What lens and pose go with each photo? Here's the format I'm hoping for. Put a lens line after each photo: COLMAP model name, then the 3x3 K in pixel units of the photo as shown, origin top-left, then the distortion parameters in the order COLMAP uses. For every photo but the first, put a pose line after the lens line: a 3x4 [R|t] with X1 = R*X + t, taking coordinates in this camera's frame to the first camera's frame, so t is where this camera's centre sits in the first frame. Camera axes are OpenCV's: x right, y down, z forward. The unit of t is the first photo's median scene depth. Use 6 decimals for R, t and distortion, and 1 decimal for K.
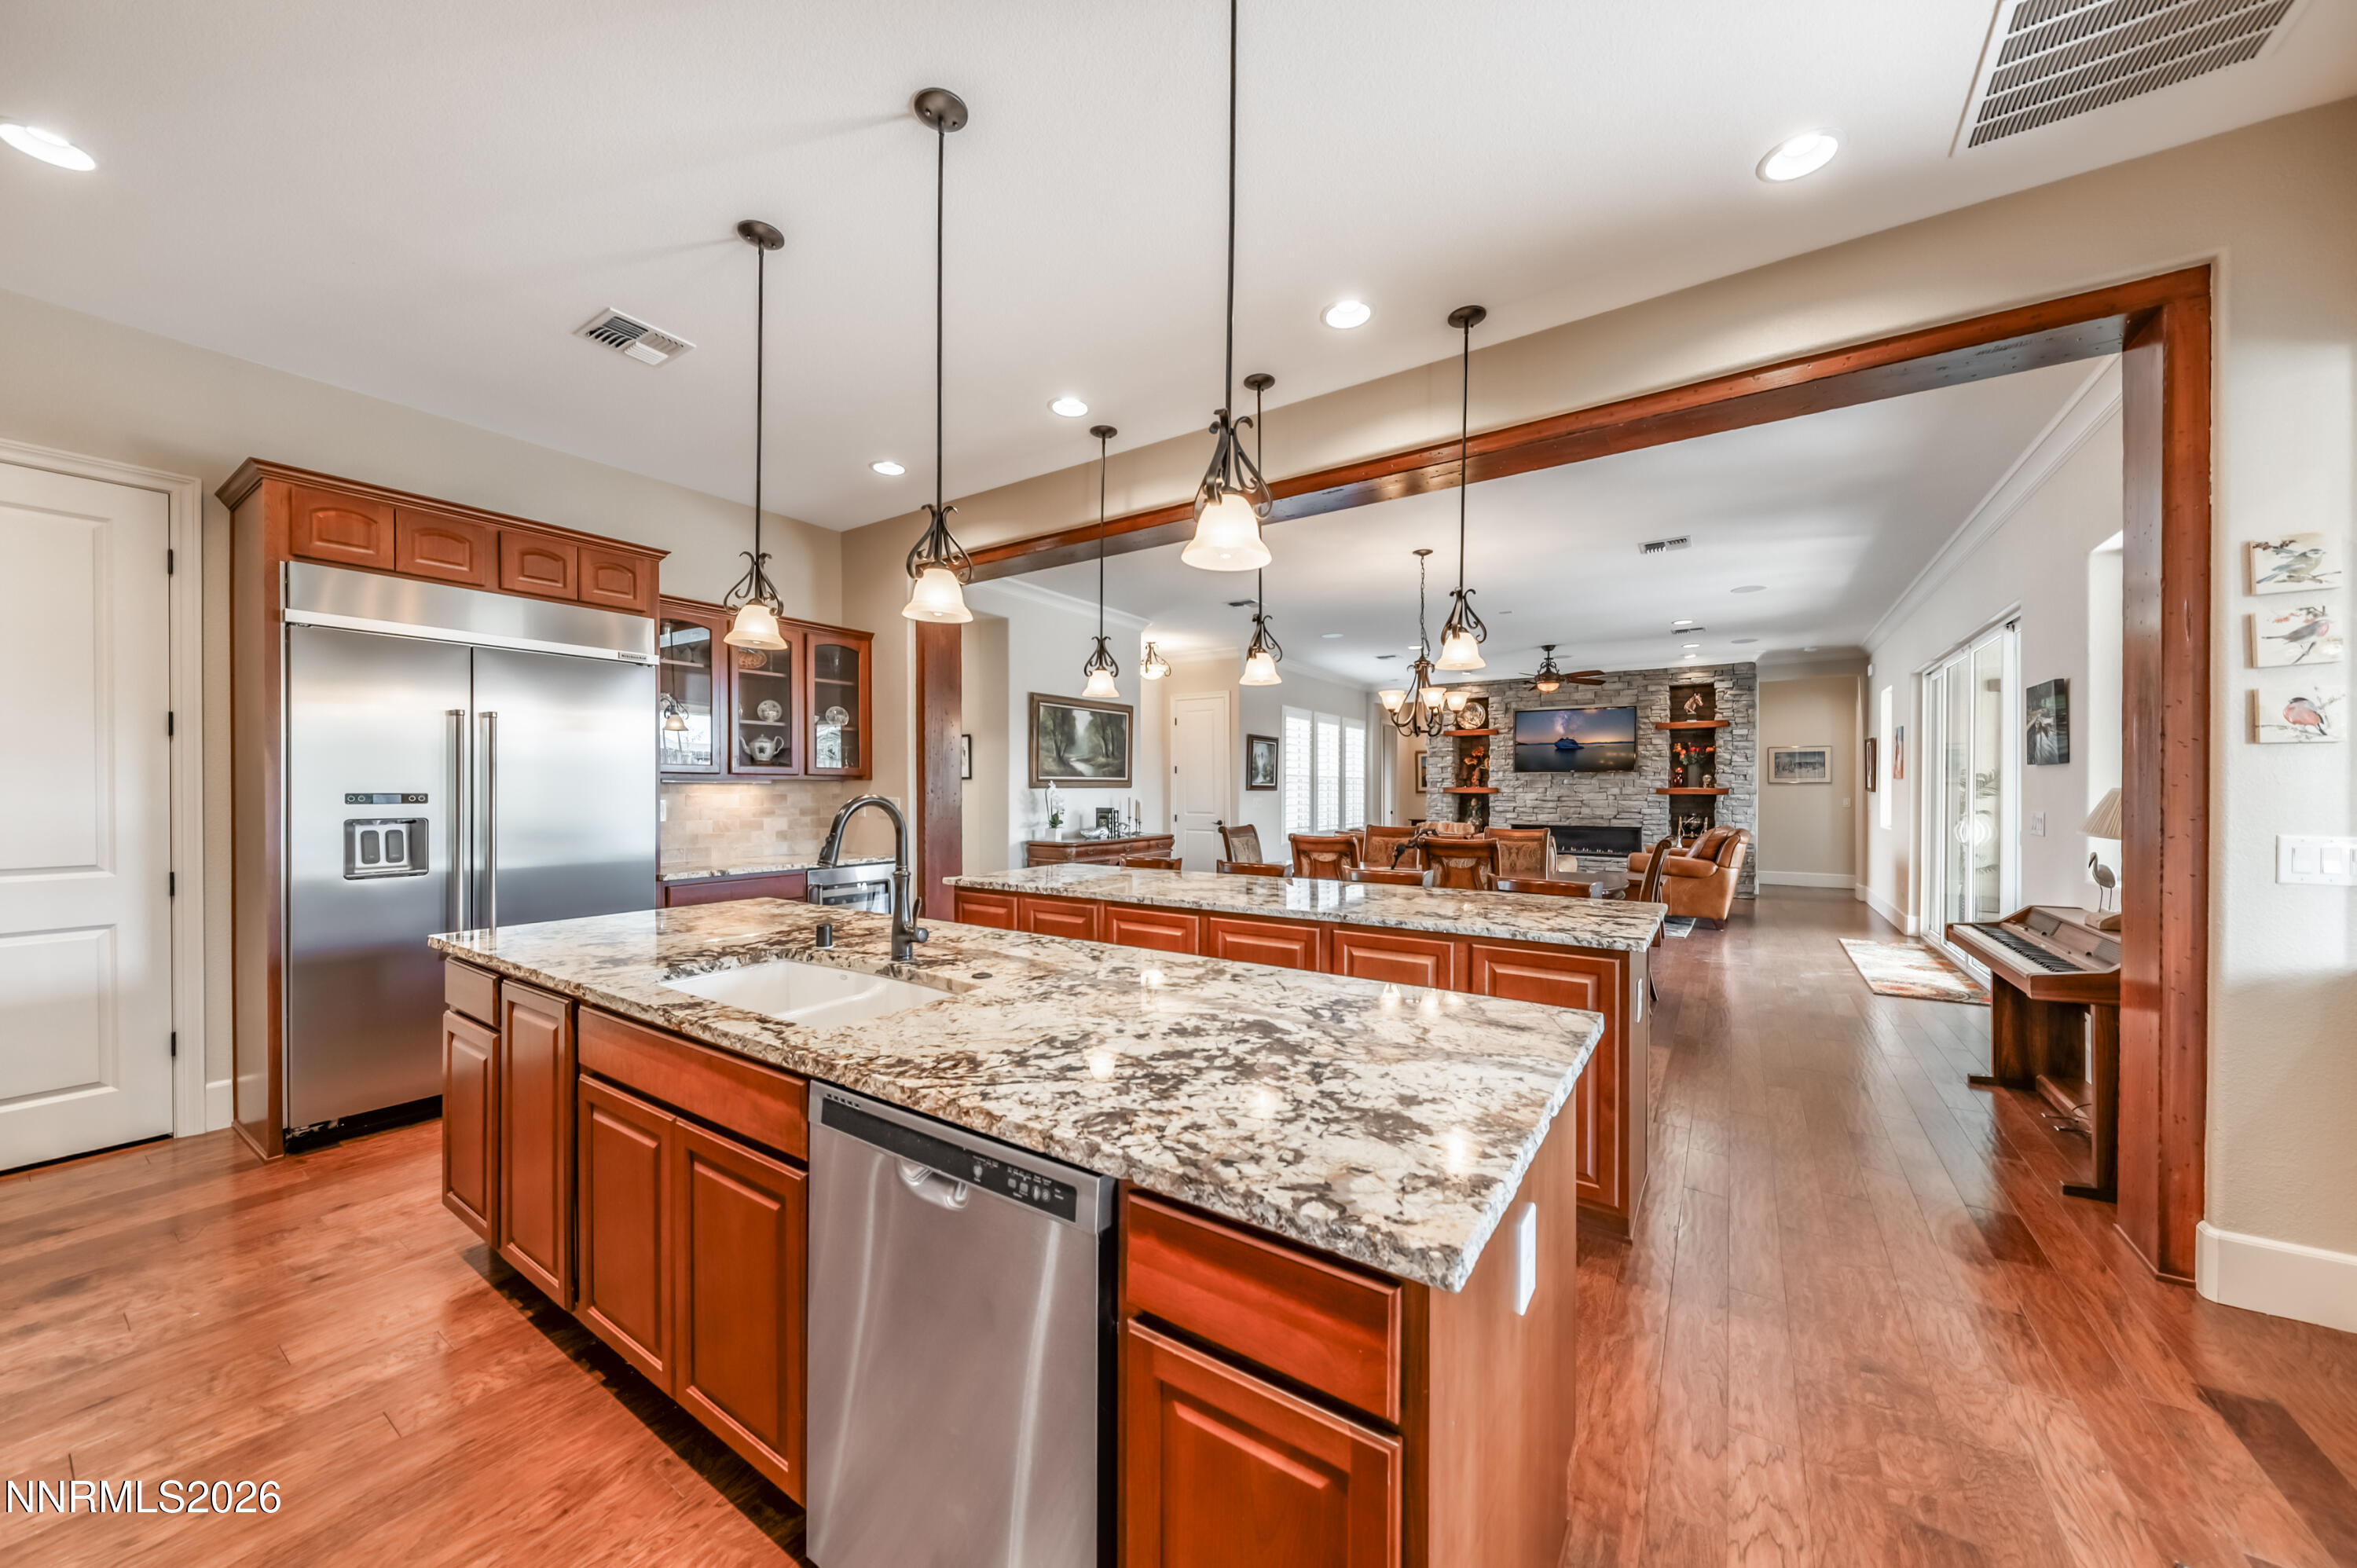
lens RADIAL K [[821.2, 0, 1169.4], [0, 821.2, 797.9], [0, 0, 1]] dist [0.007587, -0.004185]
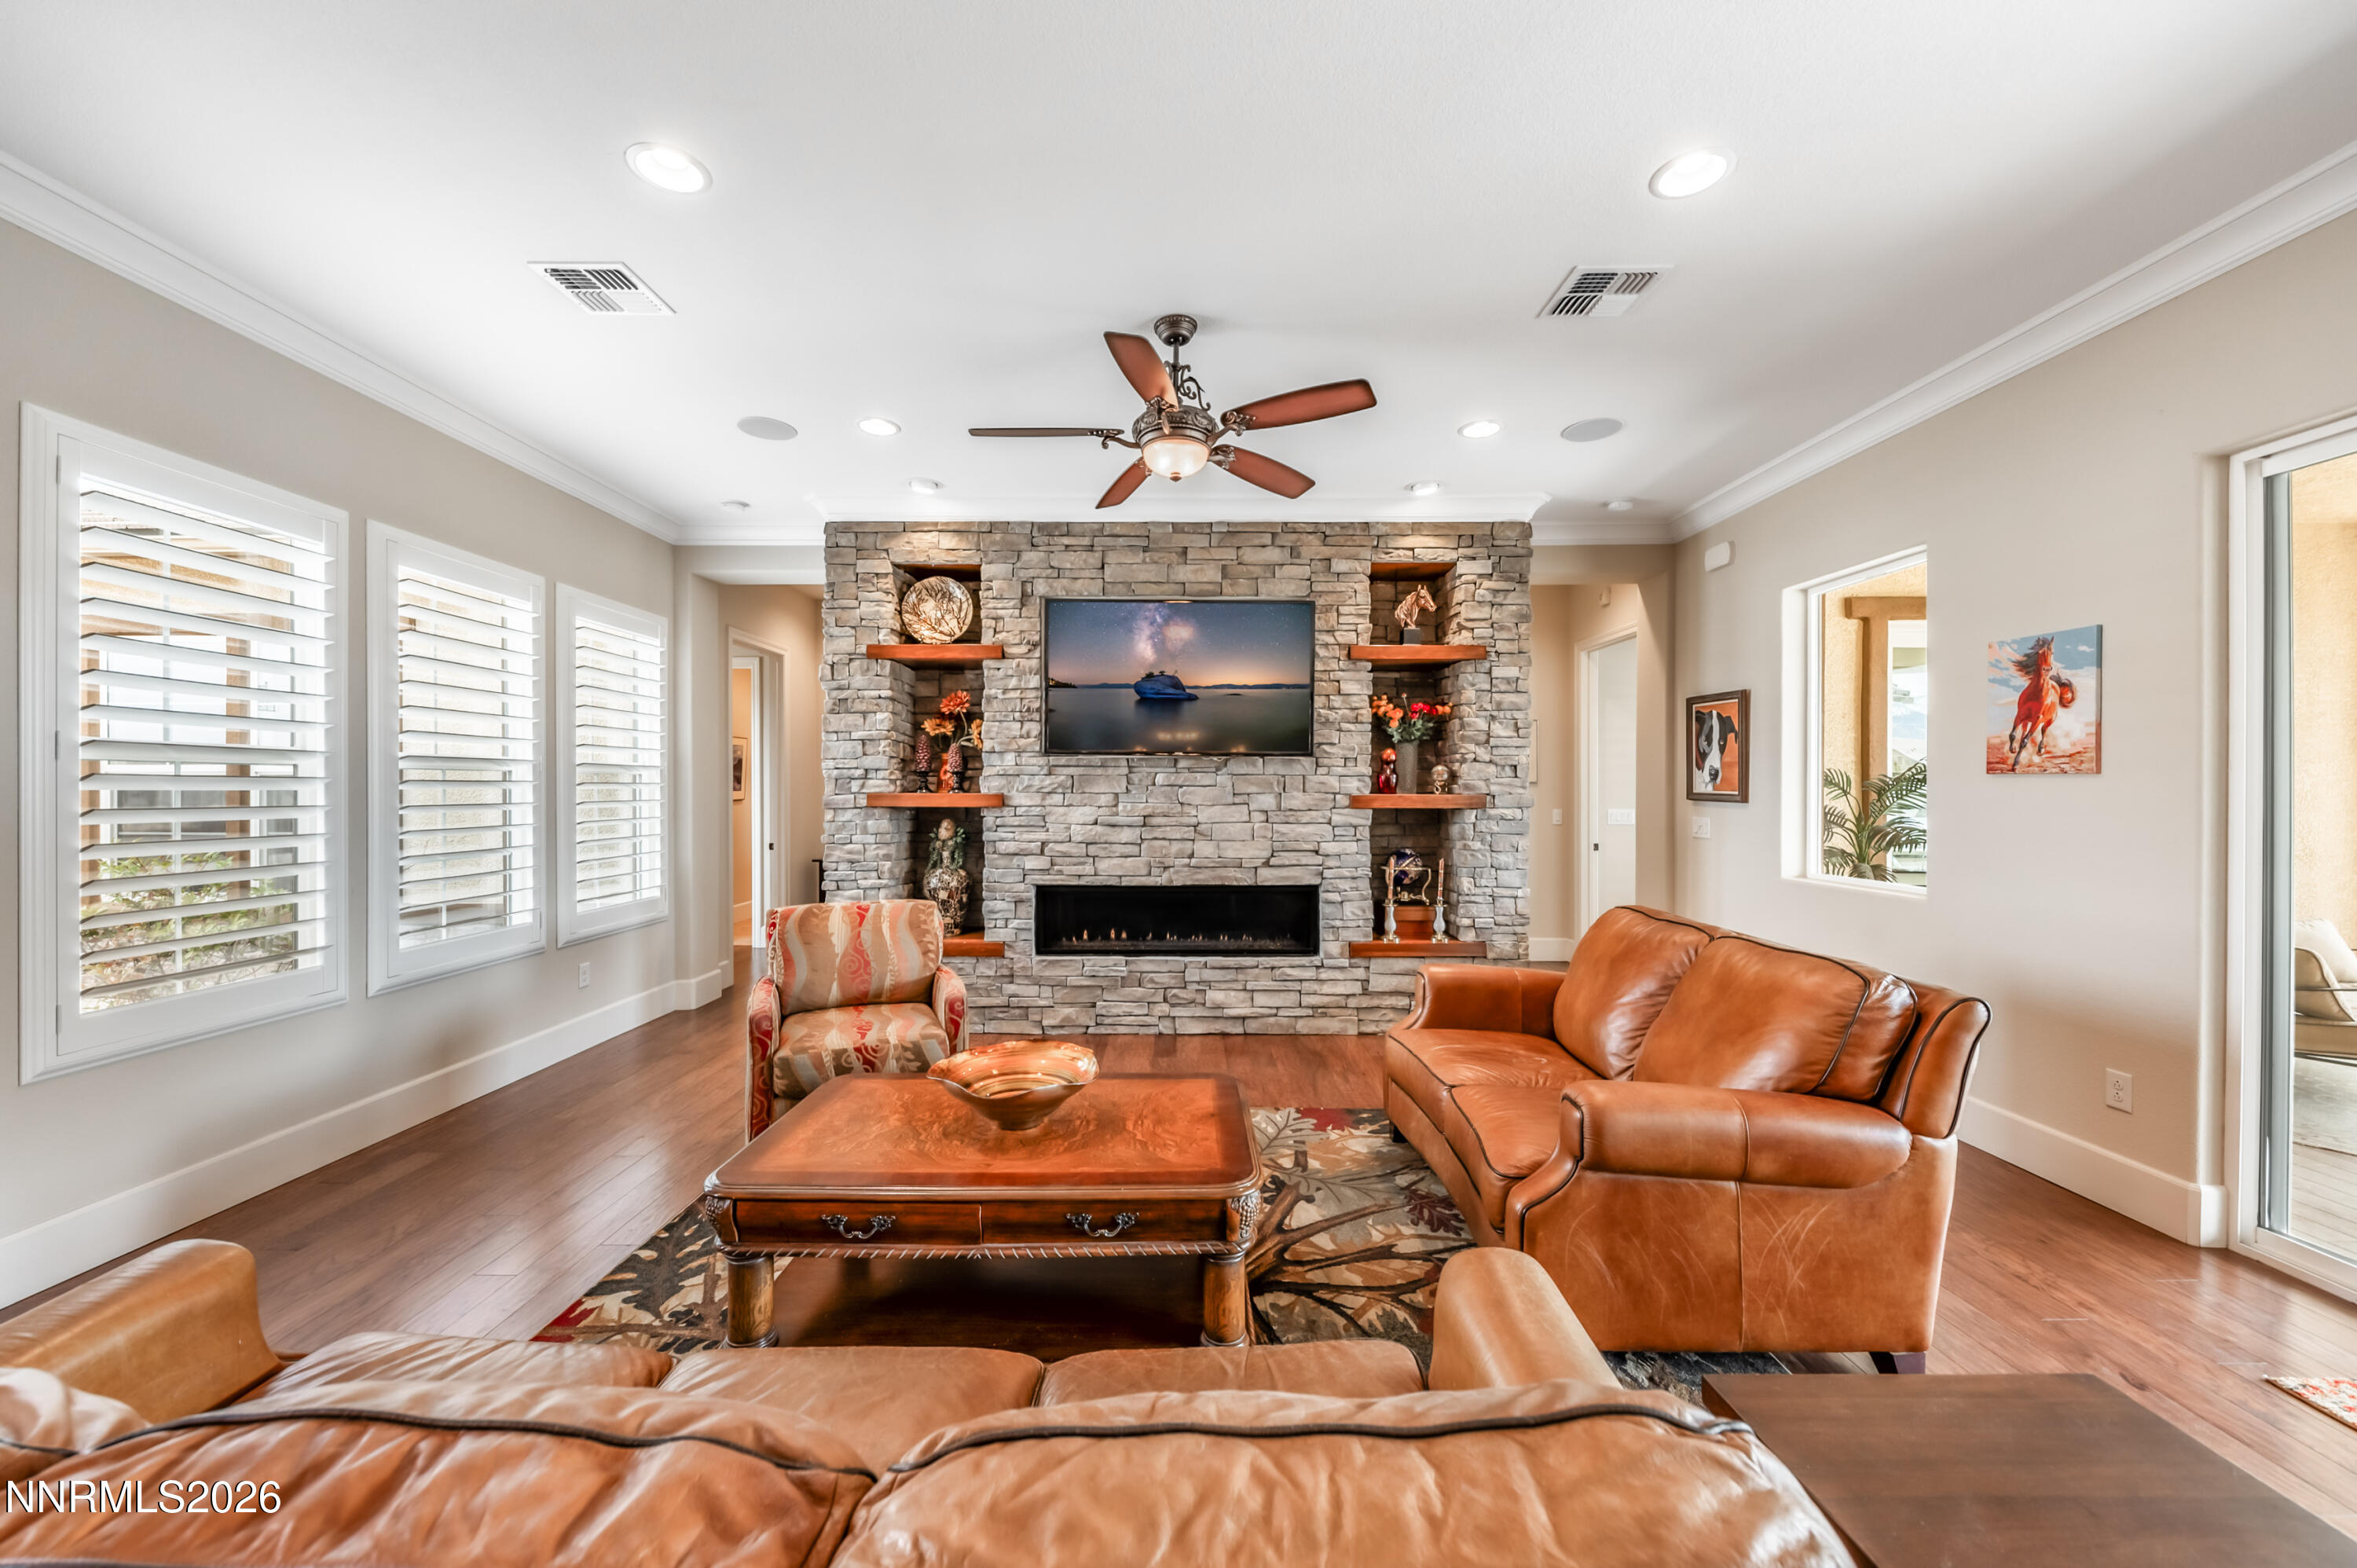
lens RADIAL K [[874.2, 0, 1169.5], [0, 874.2, 788.4], [0, 0, 1]] dist [0.001688, -0.002250]
pose [[0.829058, -0.001977, 0.559160, 0.261688], [0.007468, 0.999944, -0.007538, -0.012760], [-0.559113, 0.010425, 0.829026, 0.689691]]
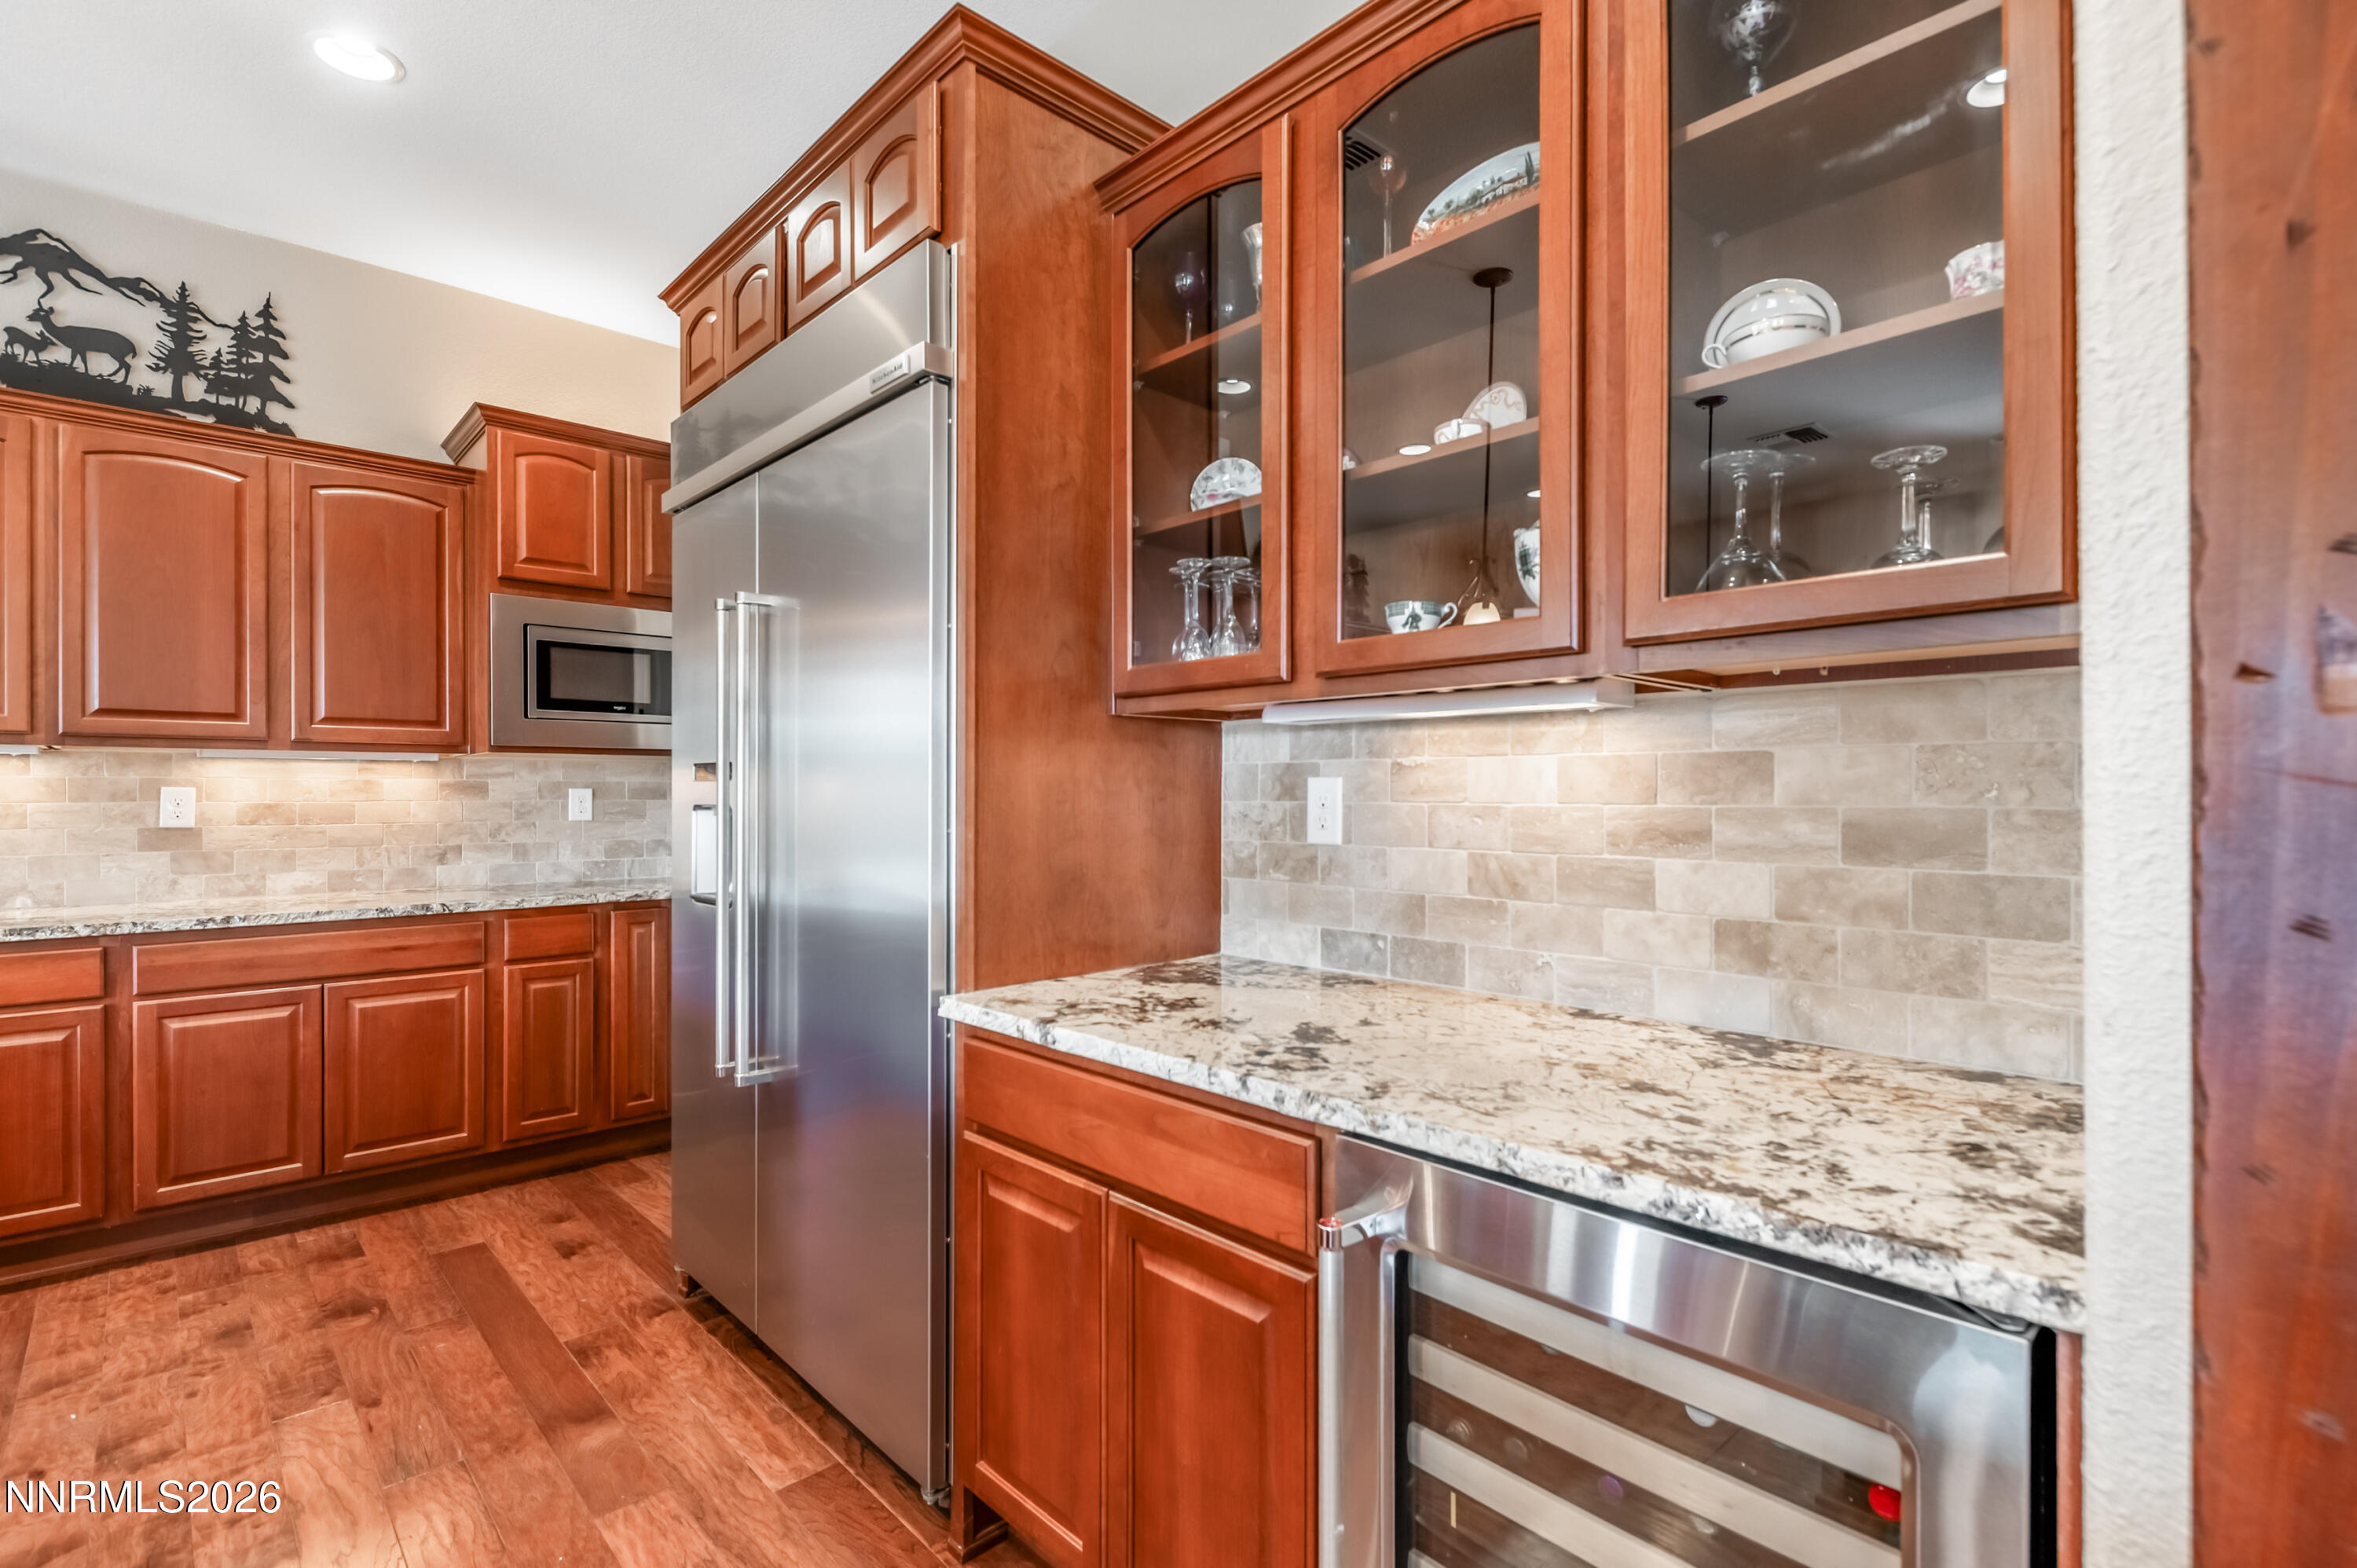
lens RADIAL K [[1079.8, 0, 1174.6], [0, 1079.8, 789.8], [0, 0, 1]] dist [0.013588, -0.007038]
pose [[-0.218023, -0.003382, -0.975938, -0.081651], [-0.011861, 0.999929, -0.000815, 0.003709], [0.975872, 0.011398, -0.218048, 0.457414]]
